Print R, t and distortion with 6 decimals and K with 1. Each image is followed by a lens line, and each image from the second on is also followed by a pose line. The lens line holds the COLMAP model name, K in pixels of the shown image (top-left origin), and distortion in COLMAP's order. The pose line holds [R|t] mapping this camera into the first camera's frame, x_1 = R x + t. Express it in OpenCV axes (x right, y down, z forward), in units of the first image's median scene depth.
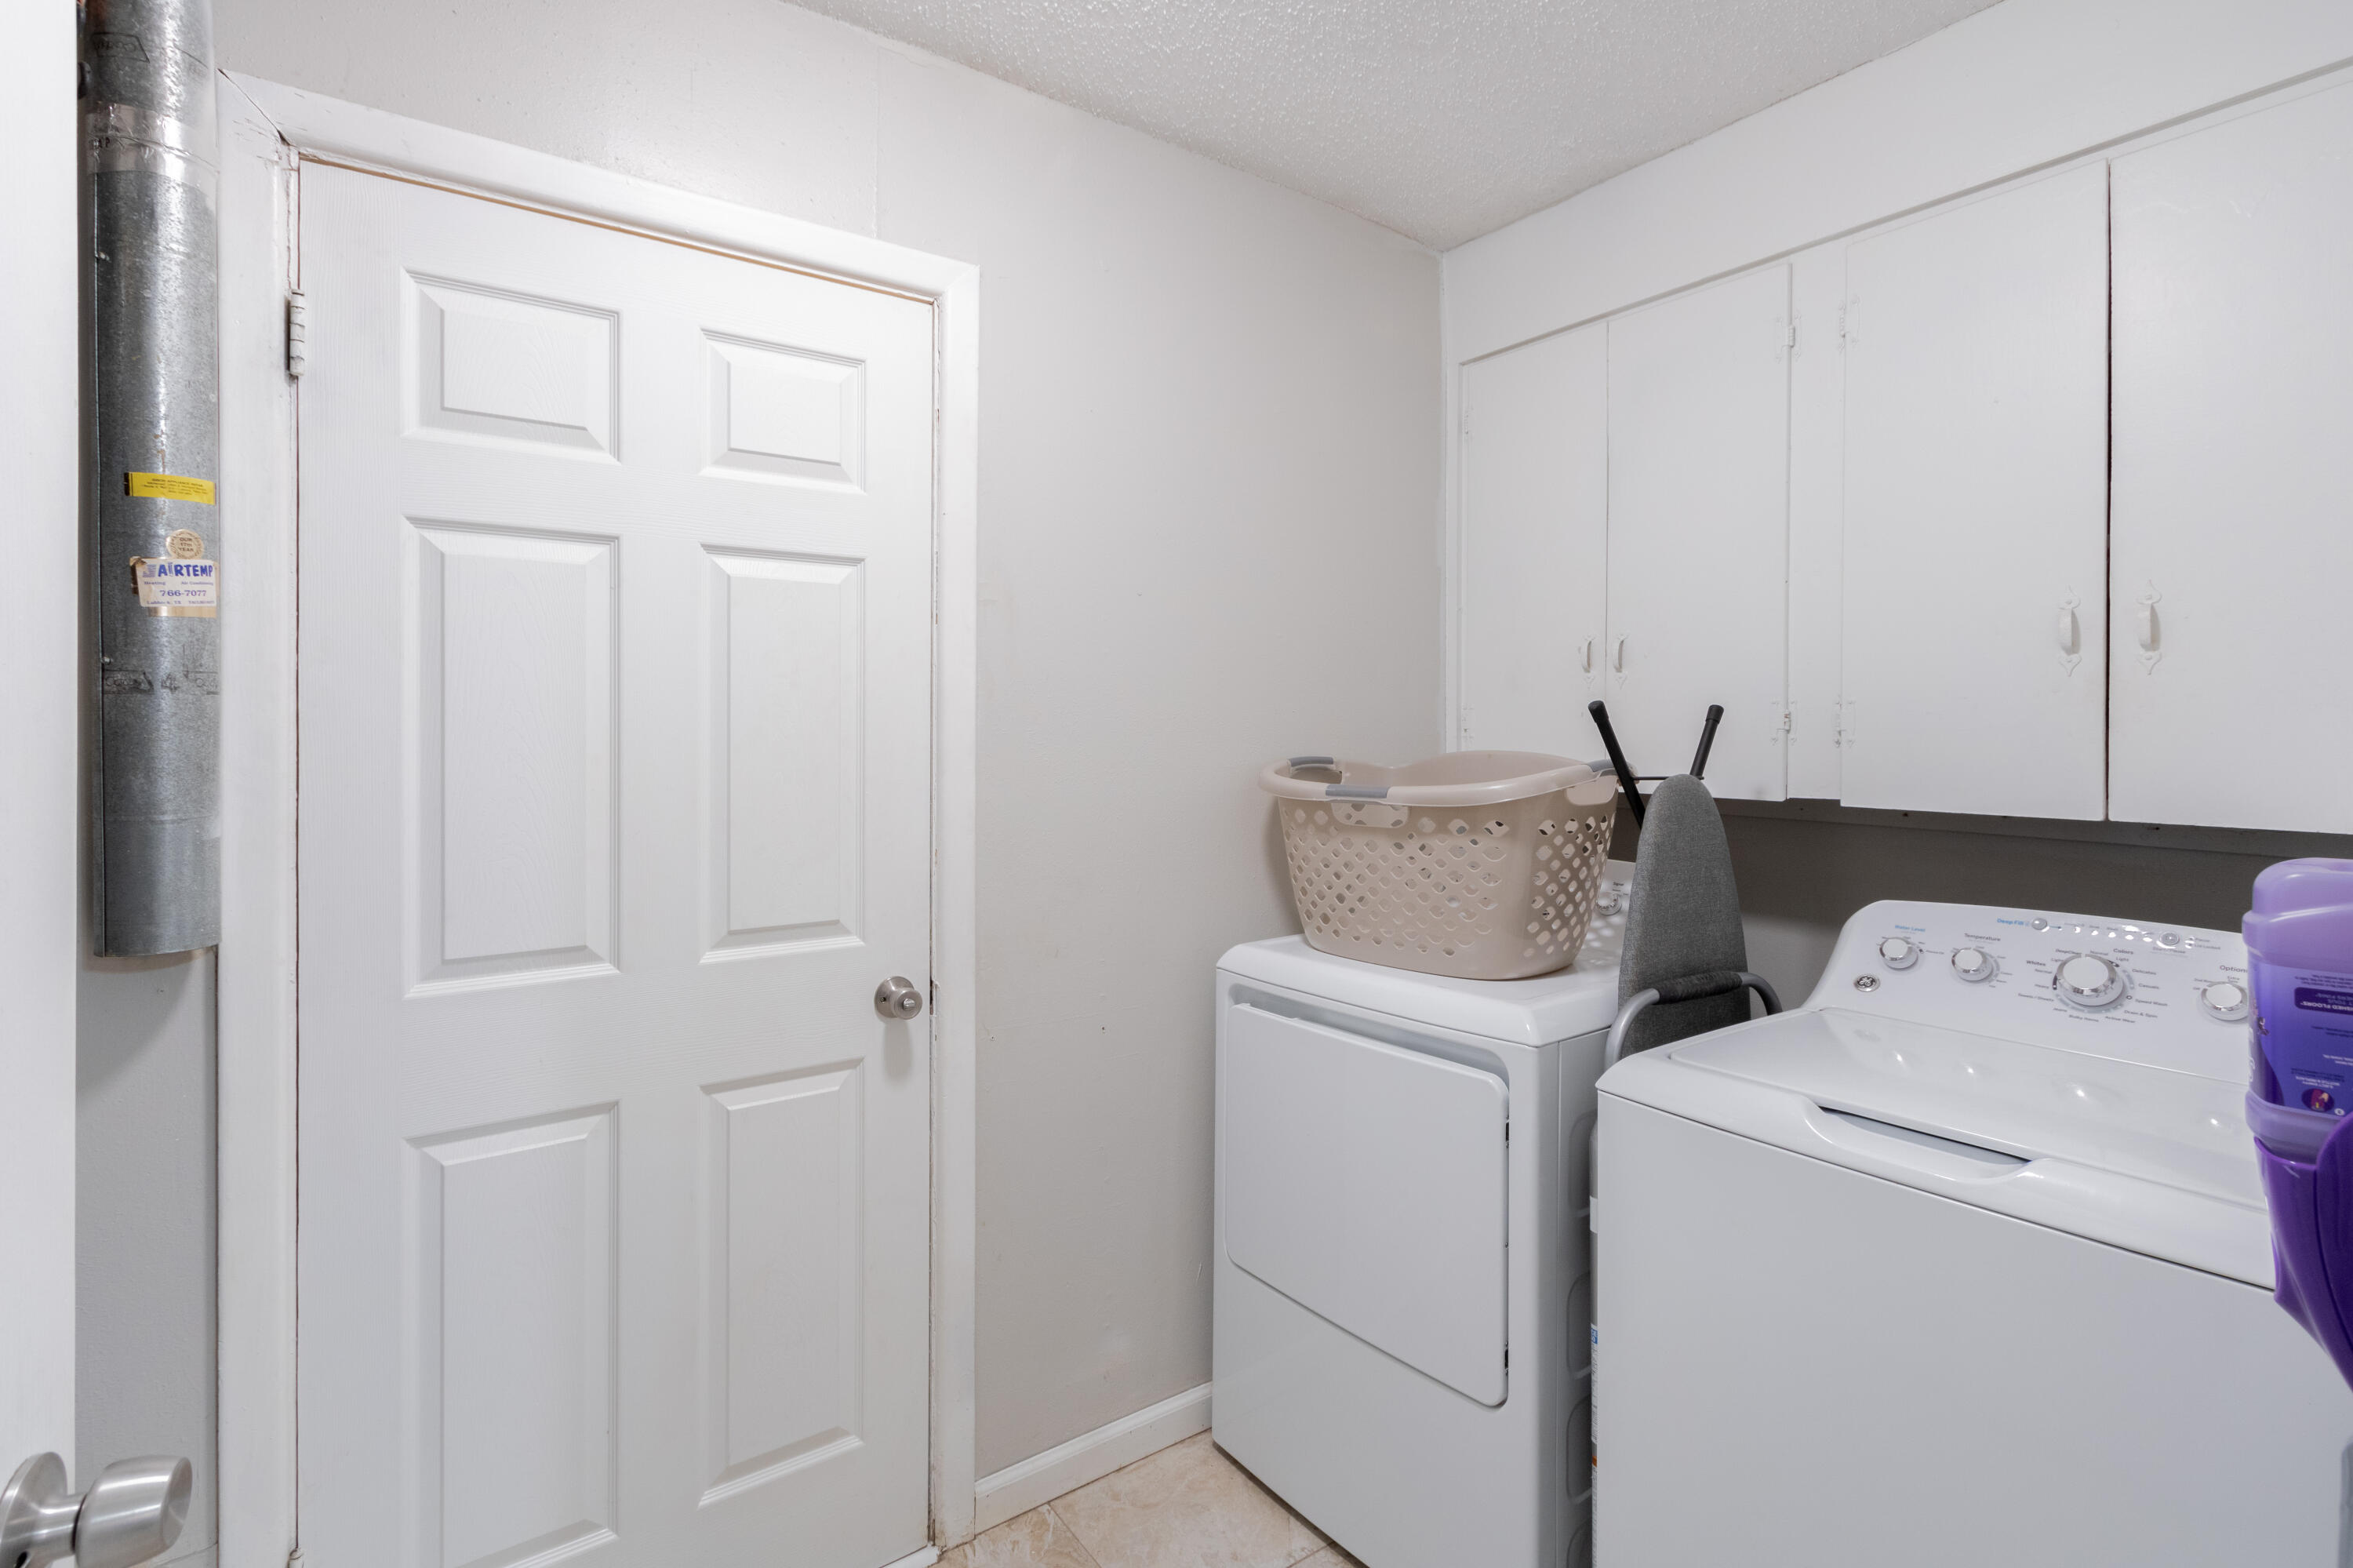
lens RADIAL K [[1122.9, 0, 1199.0], [0, 1122.9, 777.9], [0, 0, 1]] dist [0.000195, 0.000382]
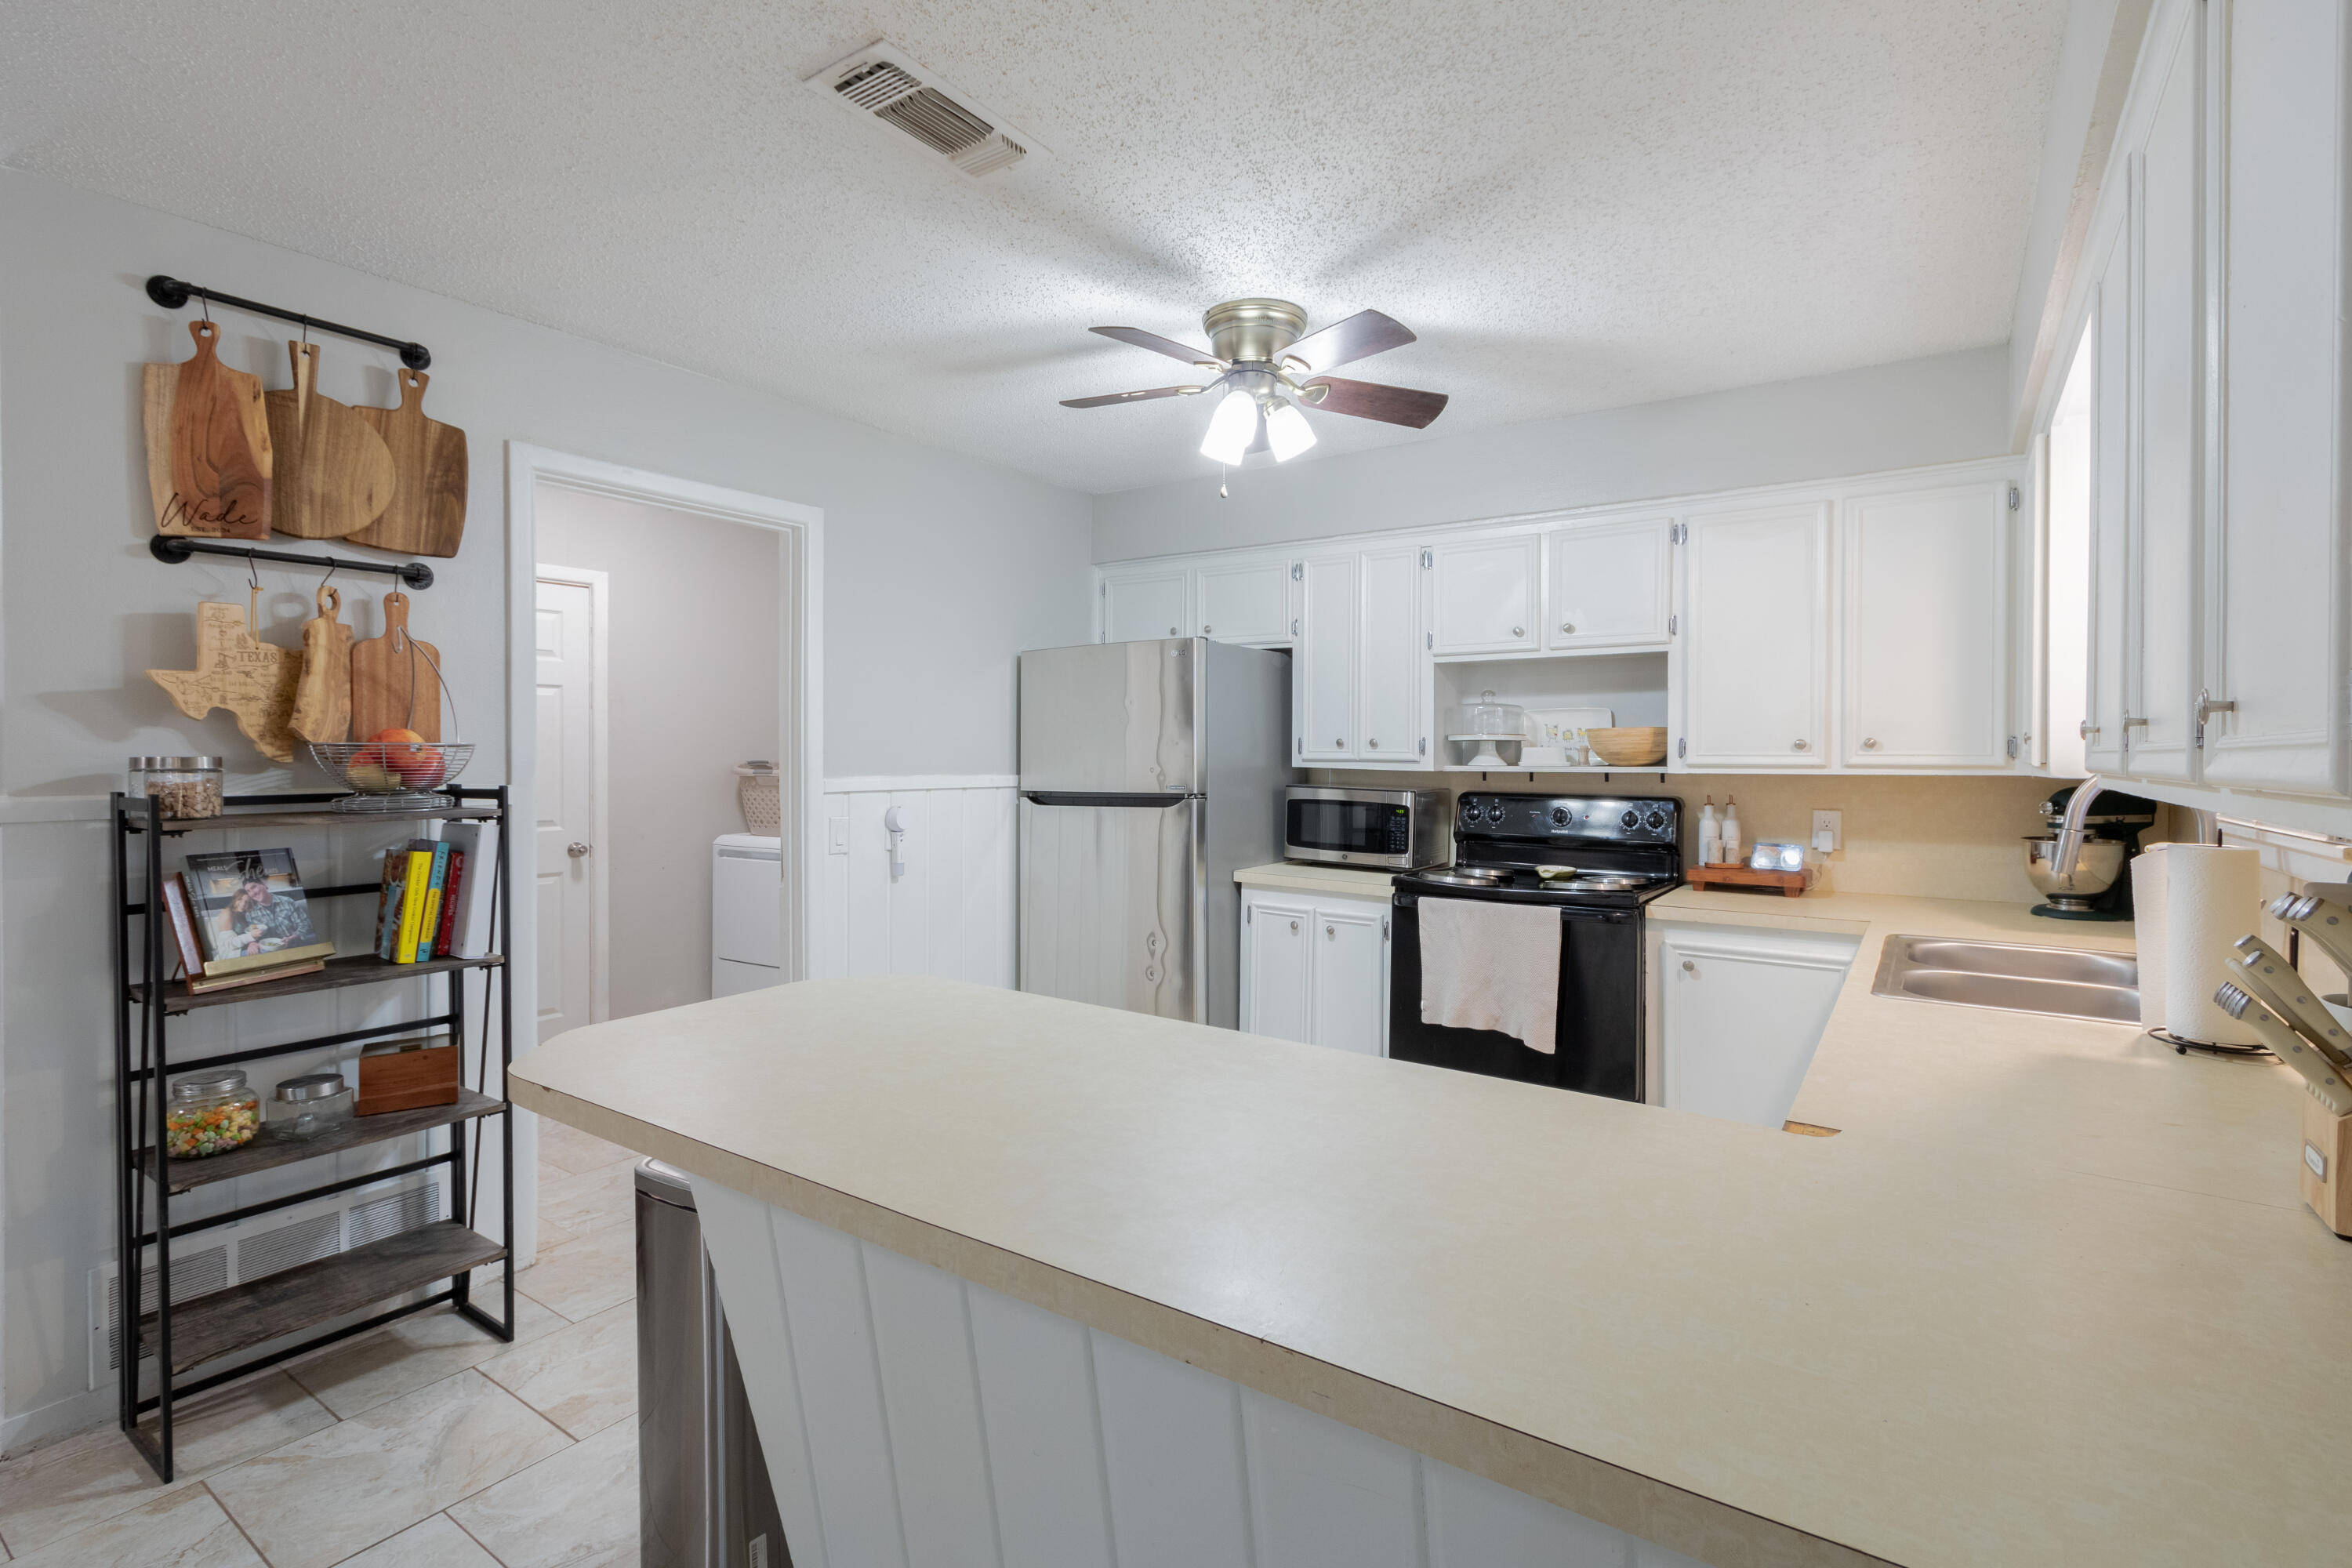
lens RADIAL K [[1107.7, 0, 1171.4], [0, 1107.7, 756.2], [0, 0, 1]] dist [0.007651, -0.000214]
pose [[0.949021, -0.009799, 0.315061, 0.232569], [0.023135, 0.998986, -0.038617, 0.103486], [-0.314363, 0.043937, 0.948286, -1.869899]]
